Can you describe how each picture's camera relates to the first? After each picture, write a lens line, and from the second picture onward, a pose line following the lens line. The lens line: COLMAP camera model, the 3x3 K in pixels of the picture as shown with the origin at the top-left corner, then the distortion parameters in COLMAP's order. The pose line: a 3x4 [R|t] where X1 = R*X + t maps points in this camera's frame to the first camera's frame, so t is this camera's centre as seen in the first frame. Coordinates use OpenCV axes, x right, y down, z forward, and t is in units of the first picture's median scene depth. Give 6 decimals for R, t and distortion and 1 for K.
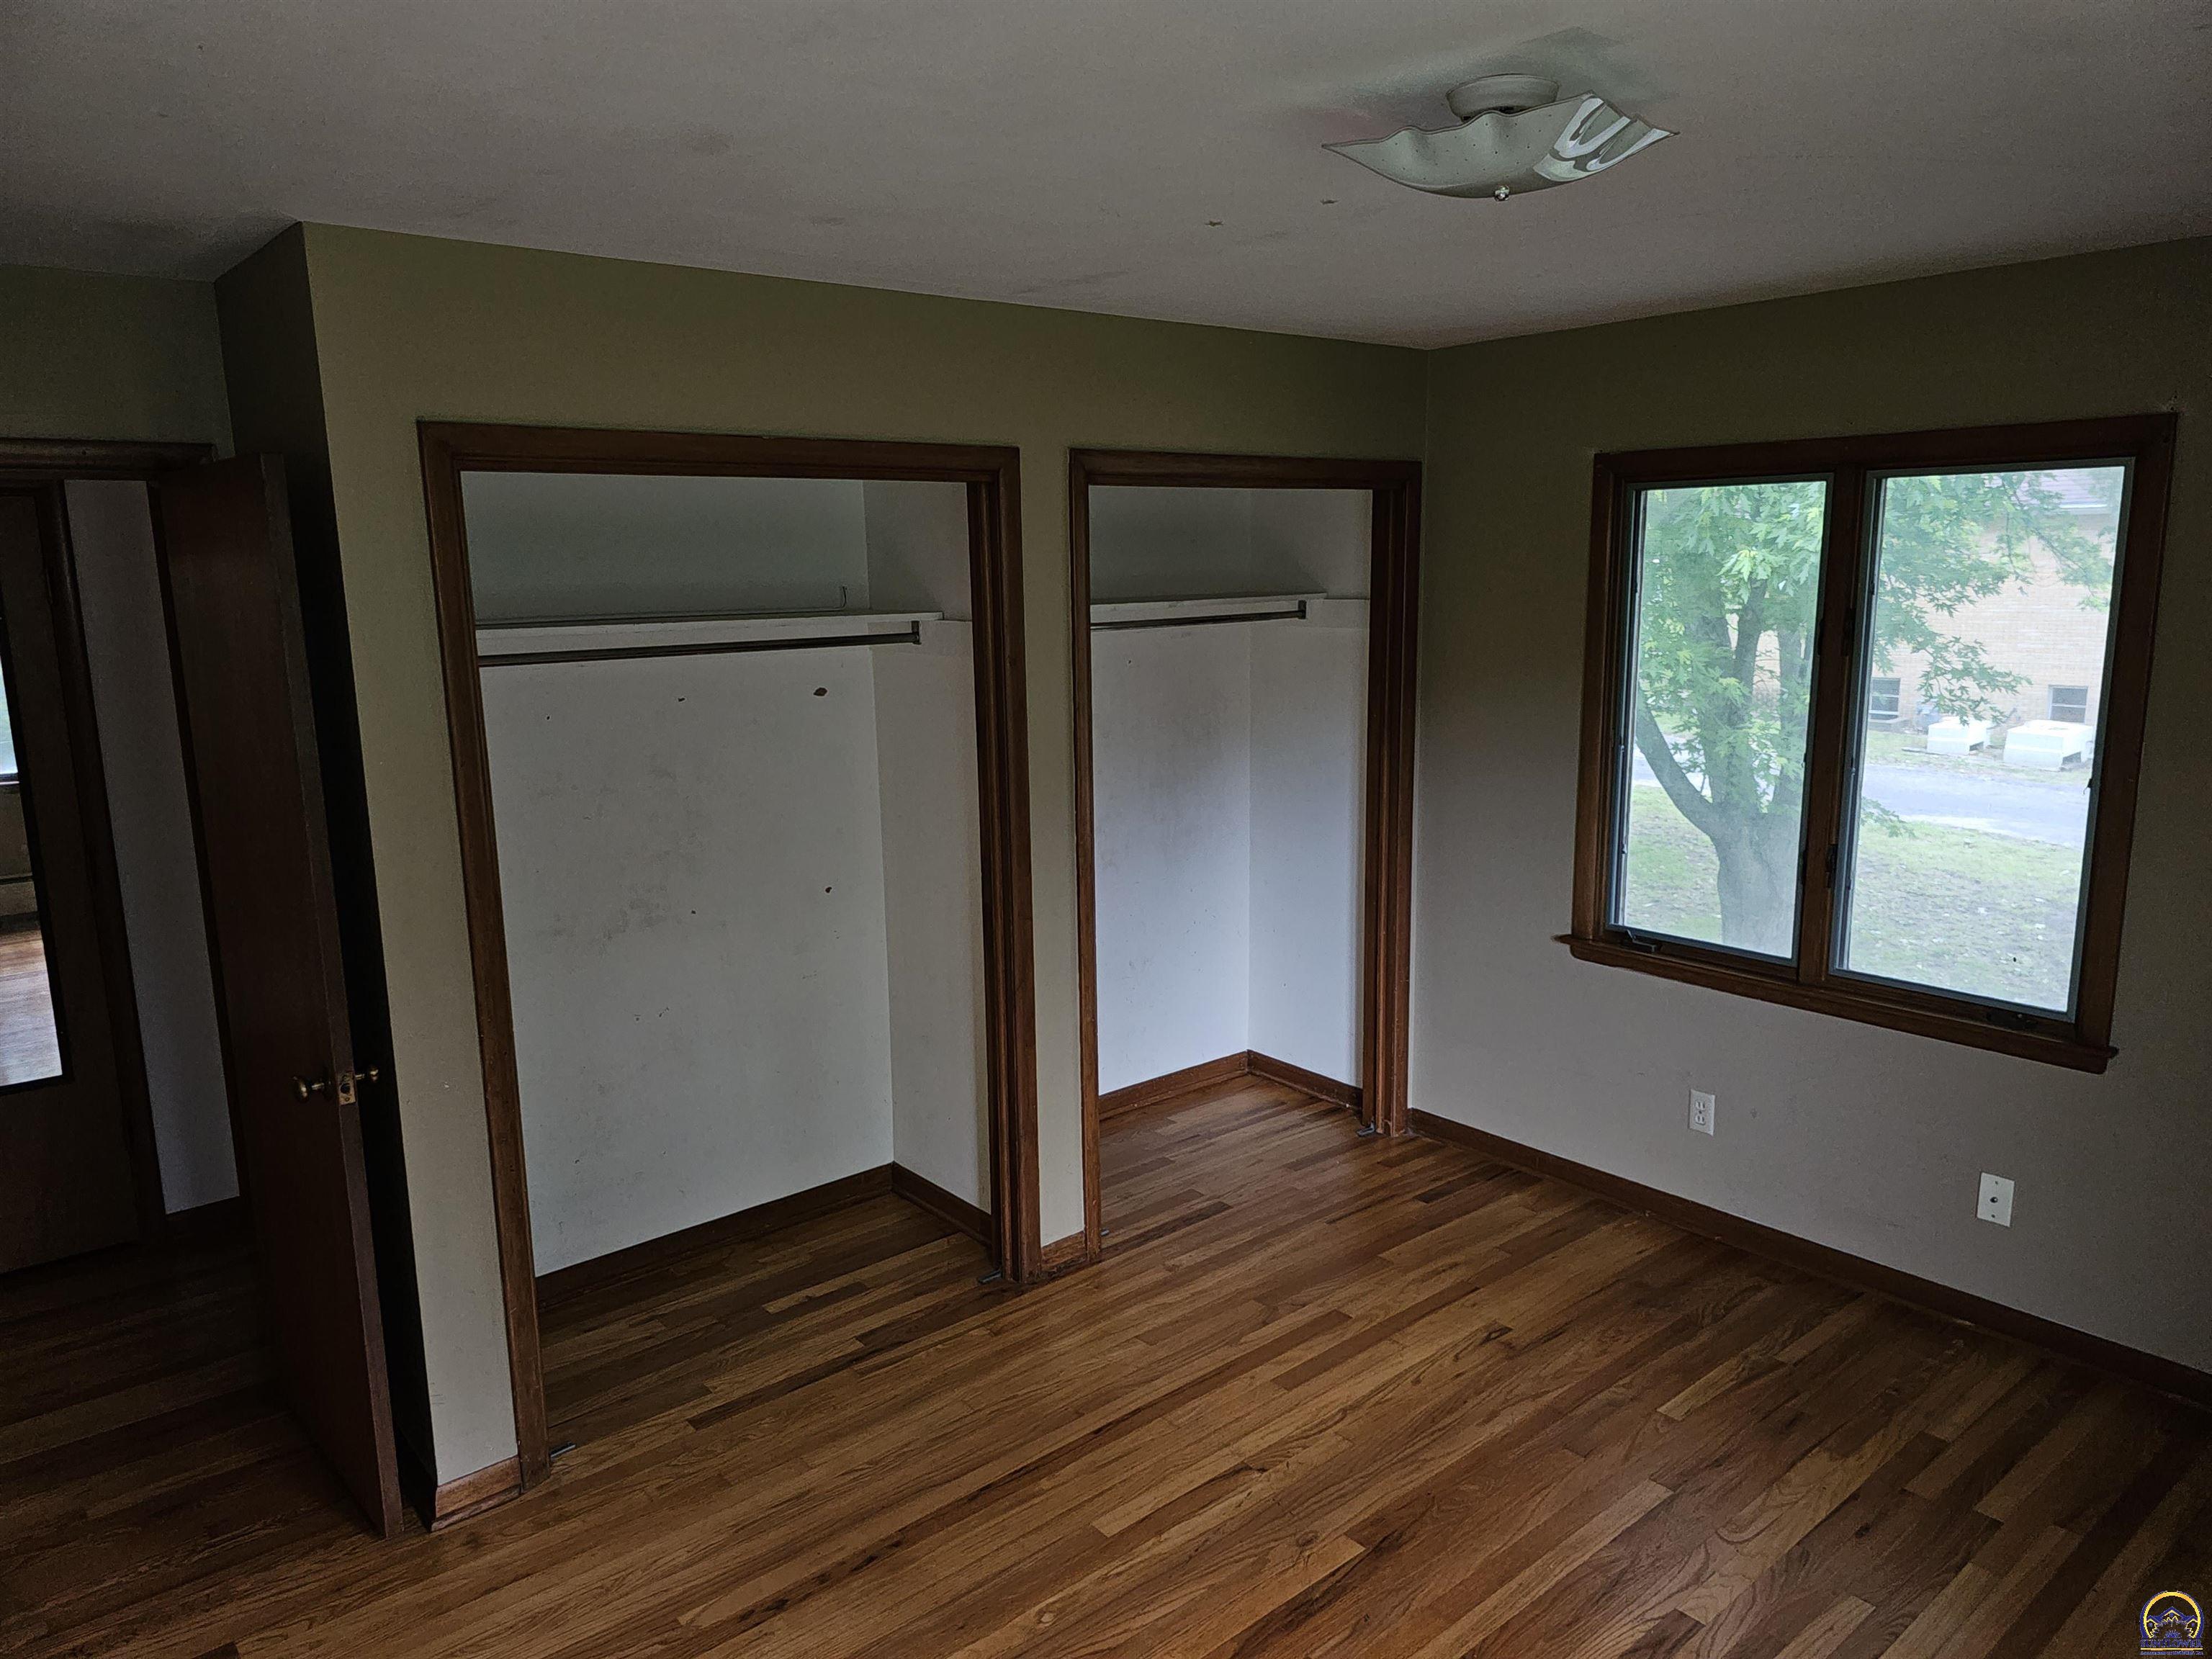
lens RADIAL K [[1493.9, 0, 1100.1], [0, 1493.9, 822.8], [0, 0, 1]] dist [0.064387, -0.061133]
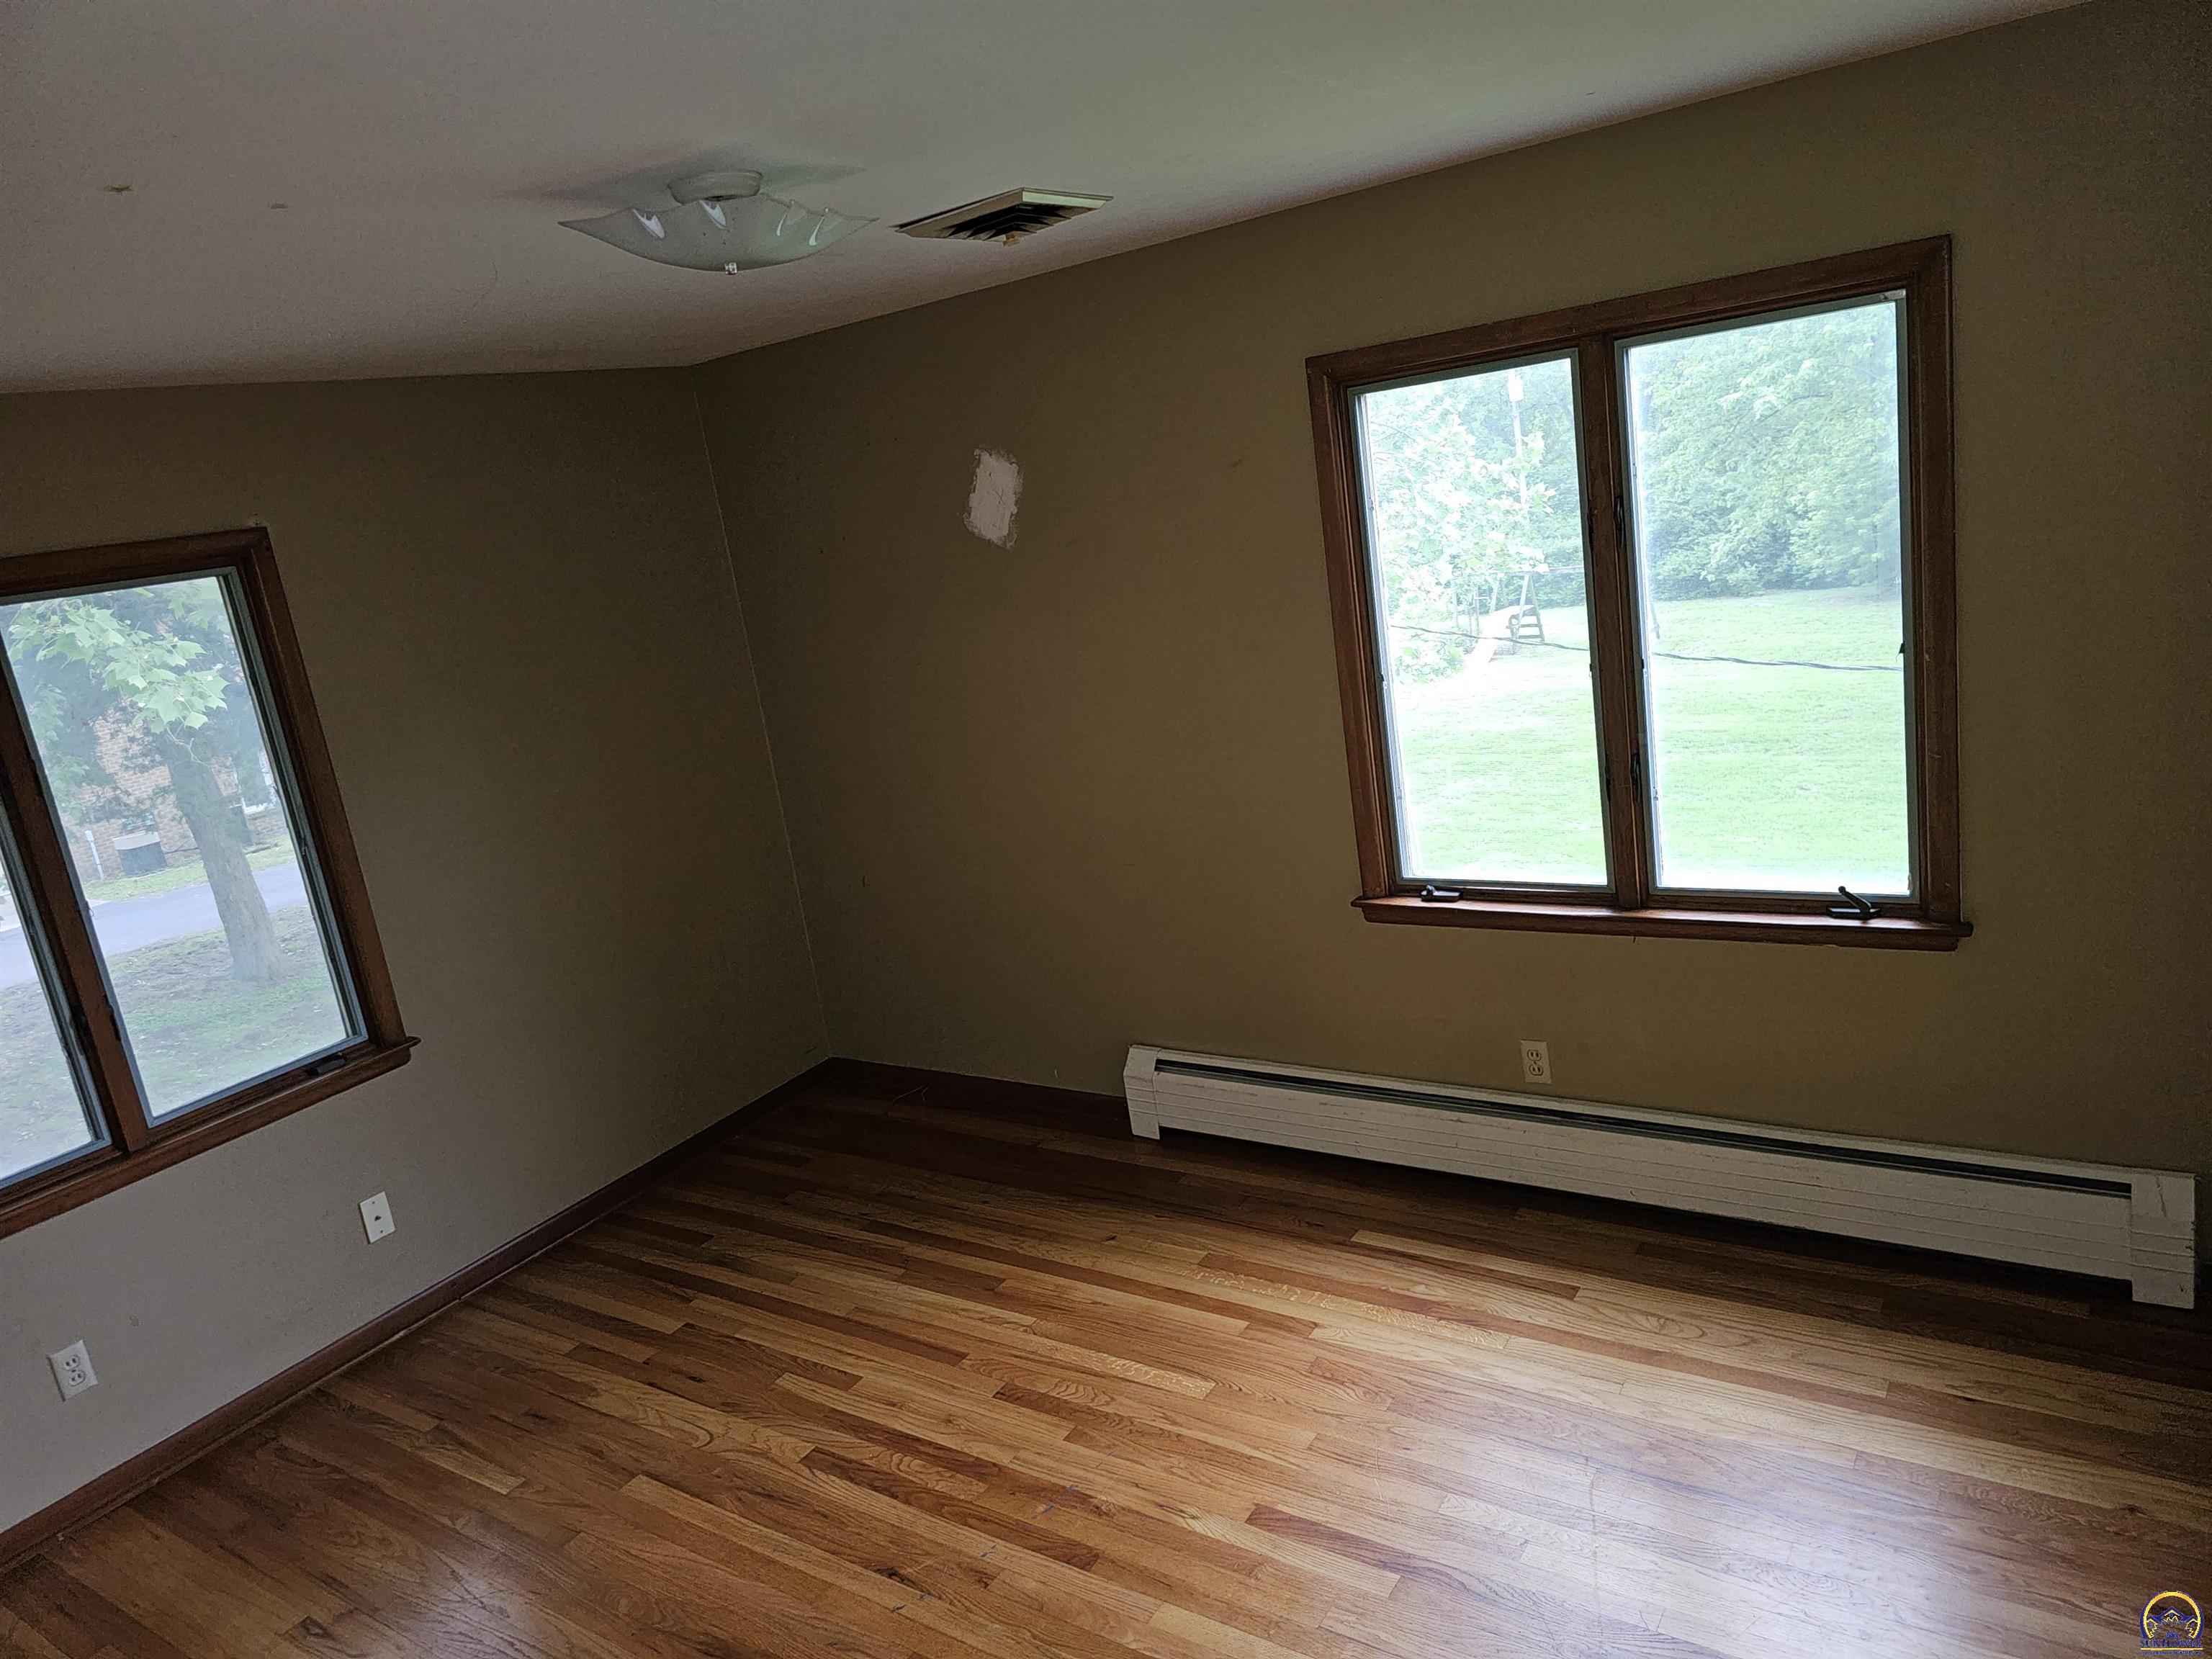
lens RADIAL K [[1493.9, 0, 1100.1], [0, 1493.9, 822.8], [0, 0, 1]] dist [0.064387, -0.061133]
pose [[-0.255473, -0.180384, 0.949840, -0.610049], [0.320265, 0.911183, 0.259183, -0.146652], [-0.912230, 0.370415, -0.175012, 0.681359]]
